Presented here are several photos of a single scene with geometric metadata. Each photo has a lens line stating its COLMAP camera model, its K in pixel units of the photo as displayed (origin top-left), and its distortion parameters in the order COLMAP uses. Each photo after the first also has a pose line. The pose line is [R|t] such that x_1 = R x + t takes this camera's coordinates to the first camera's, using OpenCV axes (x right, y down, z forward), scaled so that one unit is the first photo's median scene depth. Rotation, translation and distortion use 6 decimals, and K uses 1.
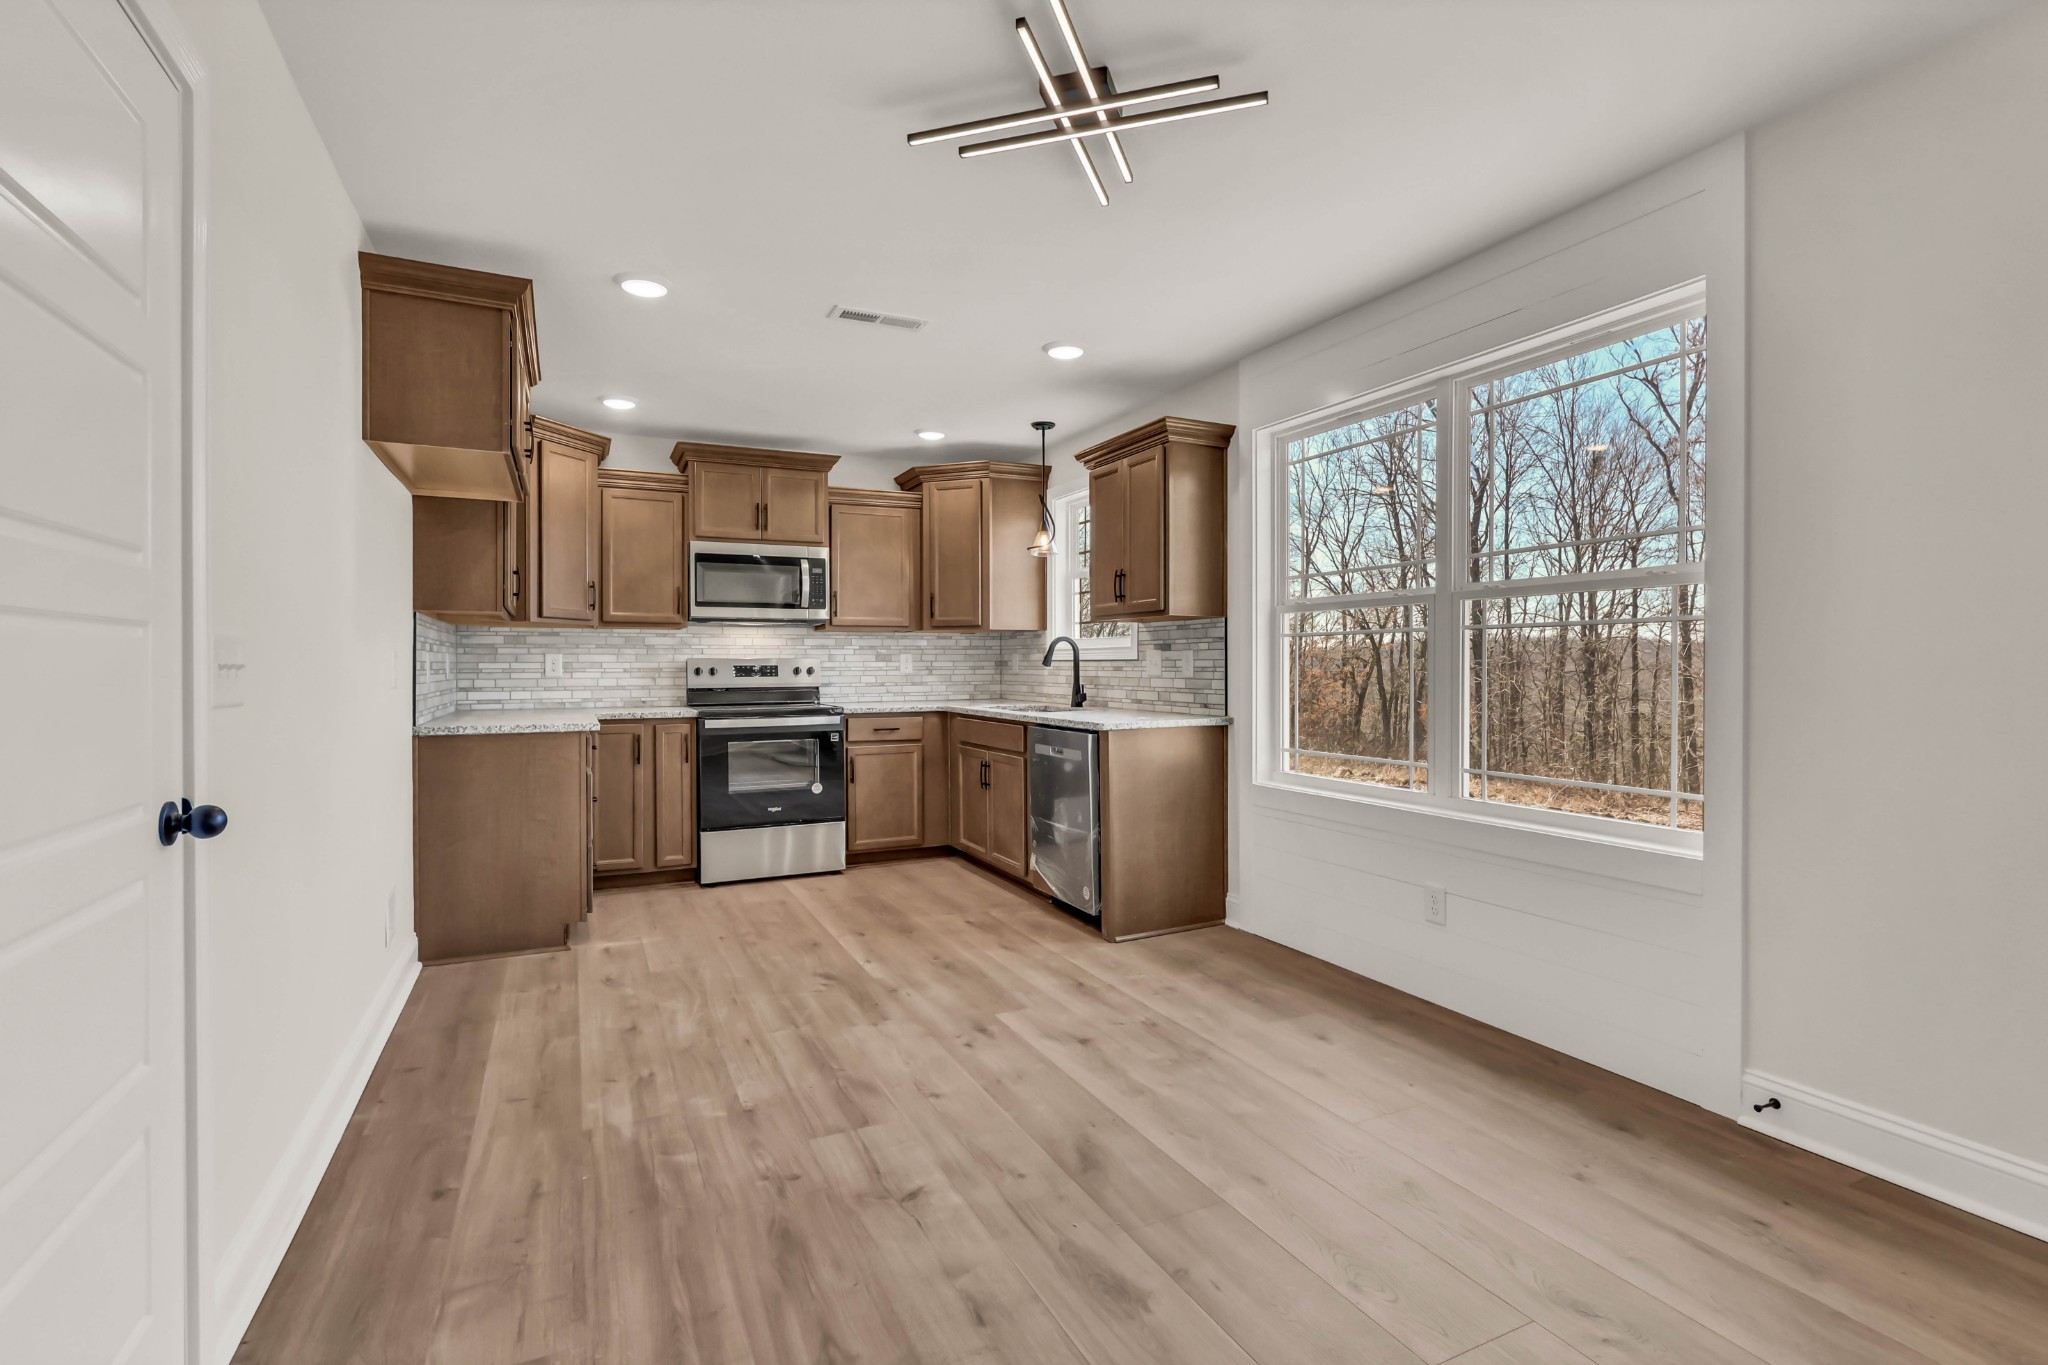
lens RADIAL K [[960.6, 0, 1014.6], [0, 960.6, 677.9], [0, 0, 1]] dist [-0.005884, 0.000561]
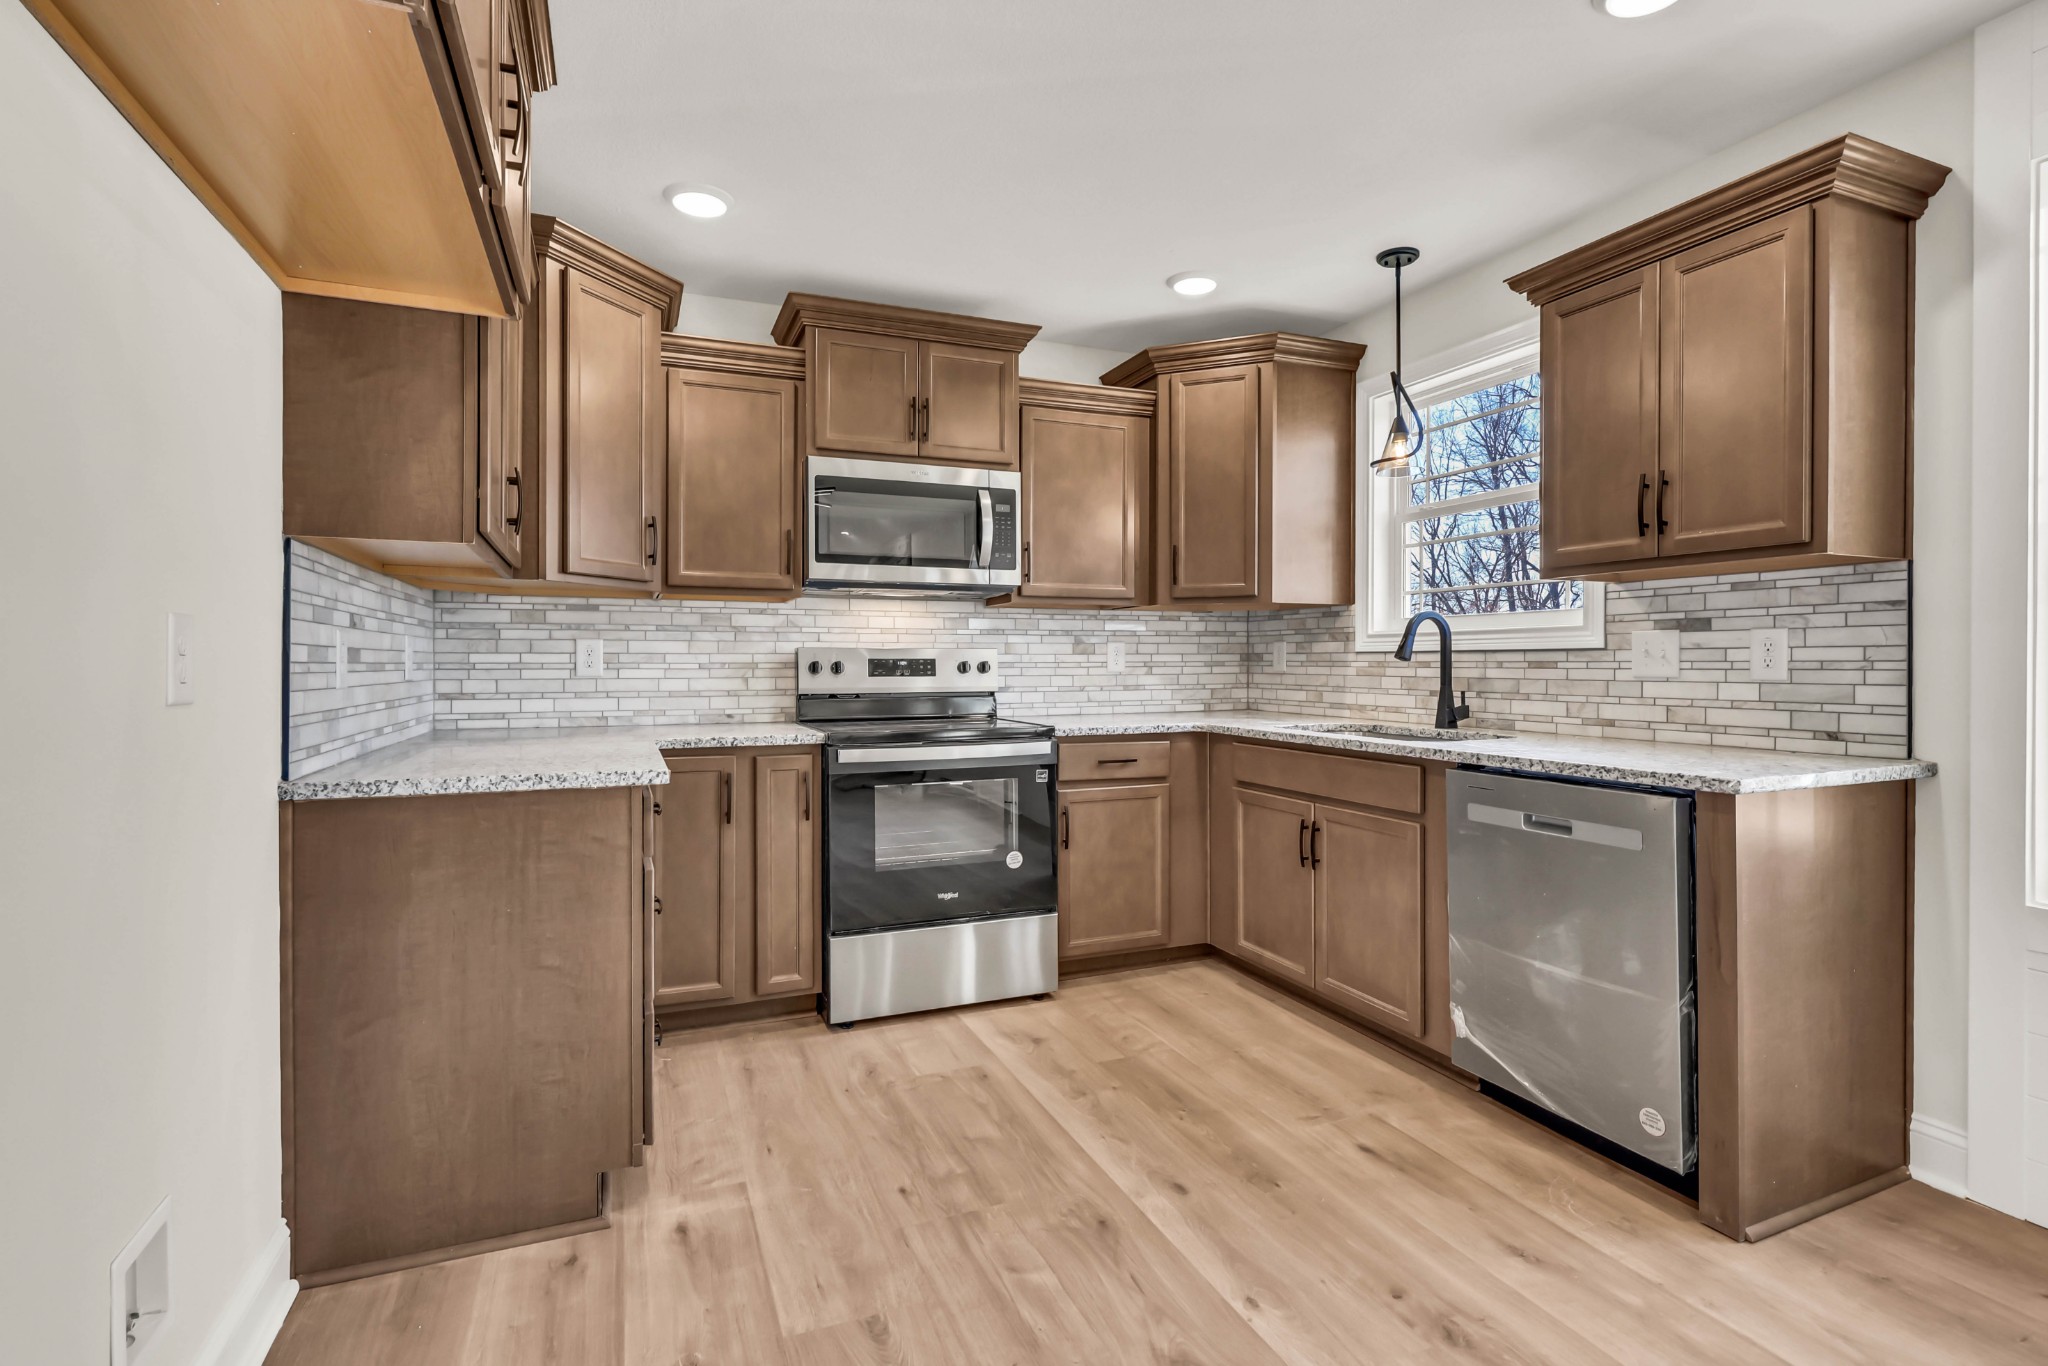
lens RADIAL K [[960.6, 0, 1031.9], [0, 960.6, 672.8], [0, 0, 1]] dist [-0.005884, 0.000561]
pose [[0.999552, 0.002271, -0.029833, -0.190900], [-0.002386, 0.999990, -0.003810, -0.001672], [0.029824, 0.003880, 0.999548, 0.422161]]
